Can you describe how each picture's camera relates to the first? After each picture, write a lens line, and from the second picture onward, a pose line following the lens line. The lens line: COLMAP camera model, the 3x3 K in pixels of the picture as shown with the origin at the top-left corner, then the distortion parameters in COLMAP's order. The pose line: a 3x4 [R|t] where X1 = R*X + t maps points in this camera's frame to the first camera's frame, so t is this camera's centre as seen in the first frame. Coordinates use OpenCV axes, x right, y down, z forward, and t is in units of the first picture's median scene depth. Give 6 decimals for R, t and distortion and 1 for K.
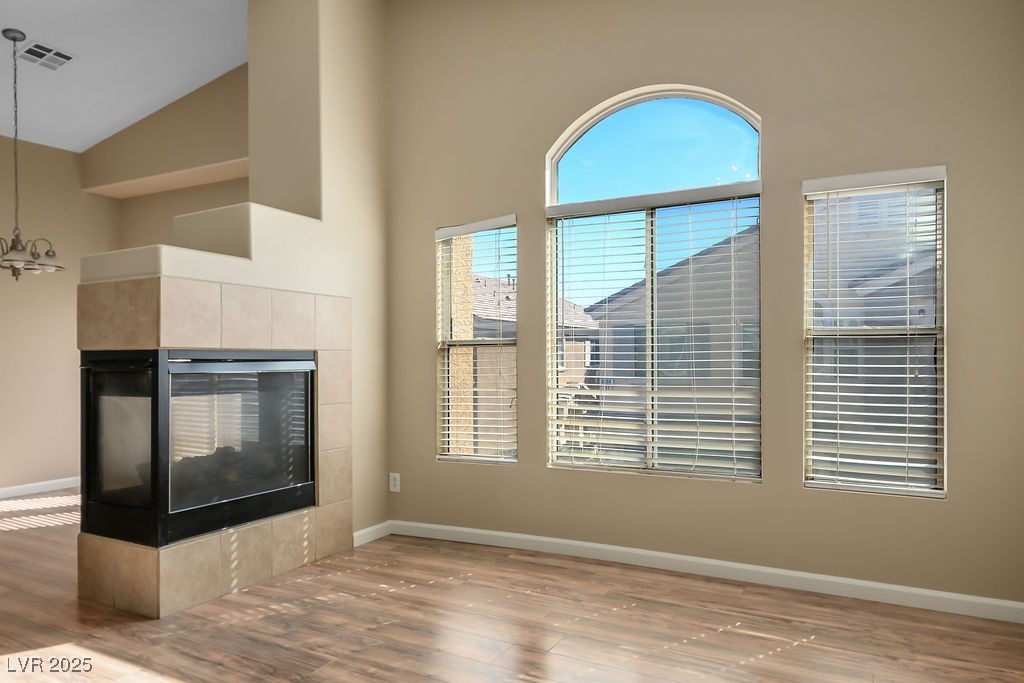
lens RADIAL K [[669.1, 0, 512.0], [0, 669.1, 341.5], [0, 0, 1]] dist [-0.000841, 0.000950]
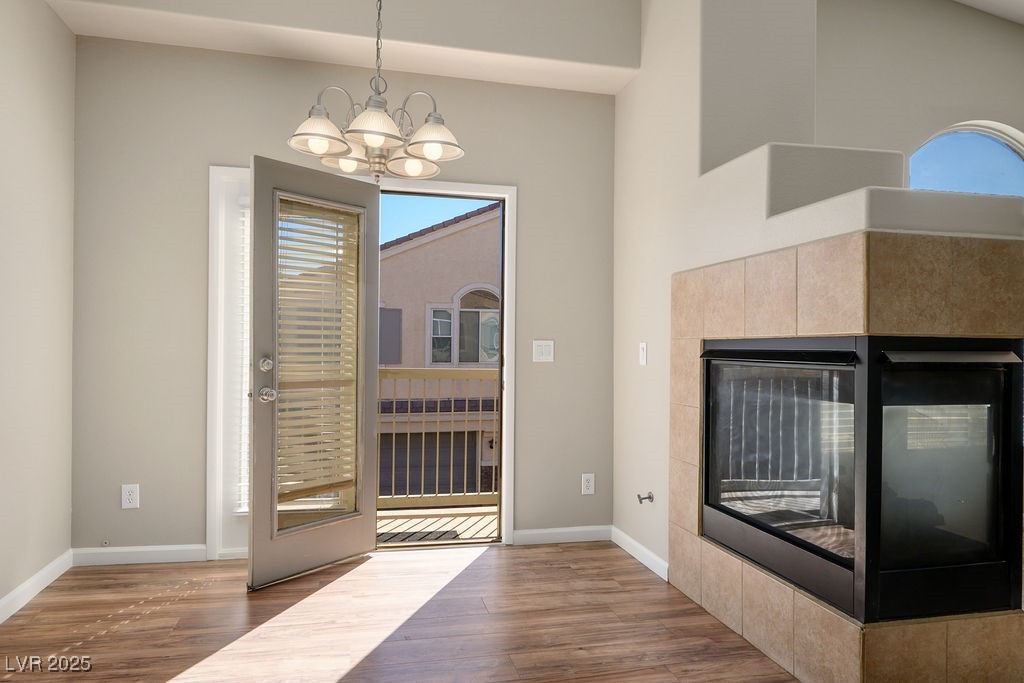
lens RADIAL K [[650.3, 0, 486.7], [0, 650.3, 346.9], [0, 0, 1]] dist [-0.002771, -0.000107]
pose [[0.757919, 0.010750, 0.652260, -1.379711], [-0.030067, 0.999377, 0.018467, 0.024510], [-0.651655, -0.033608, 0.757770, 0.805343]]
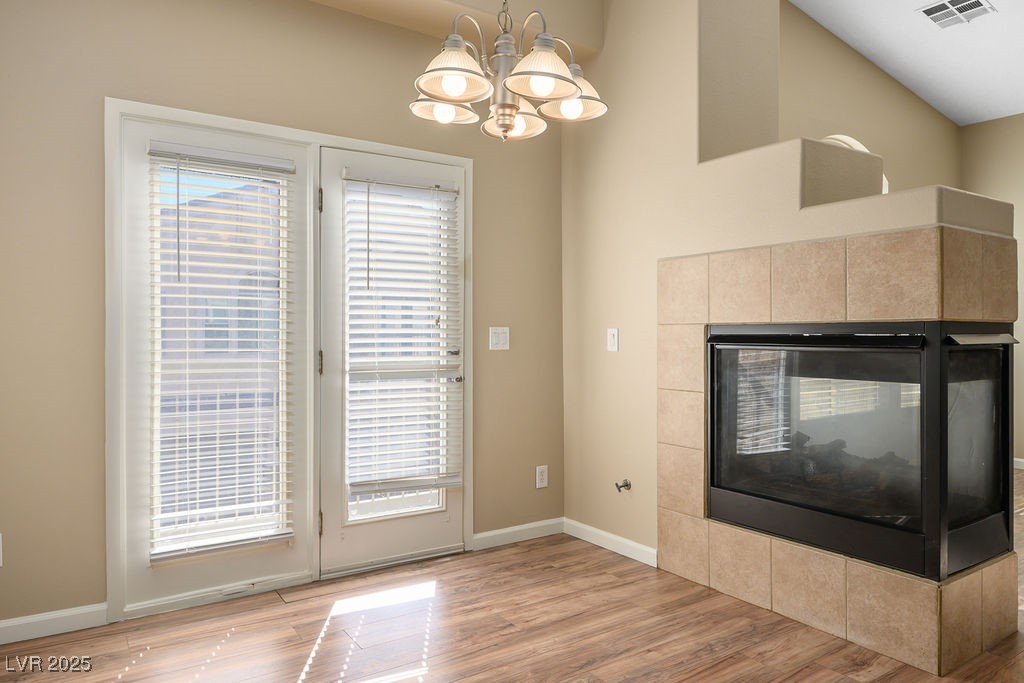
lens RADIAL K [[670.8, 0, 493.9], [0, 670.8, 334.8], [0, 0, 1]] dist [0.000010, -0.000112]
pose [[0.469878, 0.001501, 0.882730, -1.550545], [-0.023678, 0.999660, 0.010904, 0.032953], [-0.882414, -0.026025, 0.469754, 1.132989]]
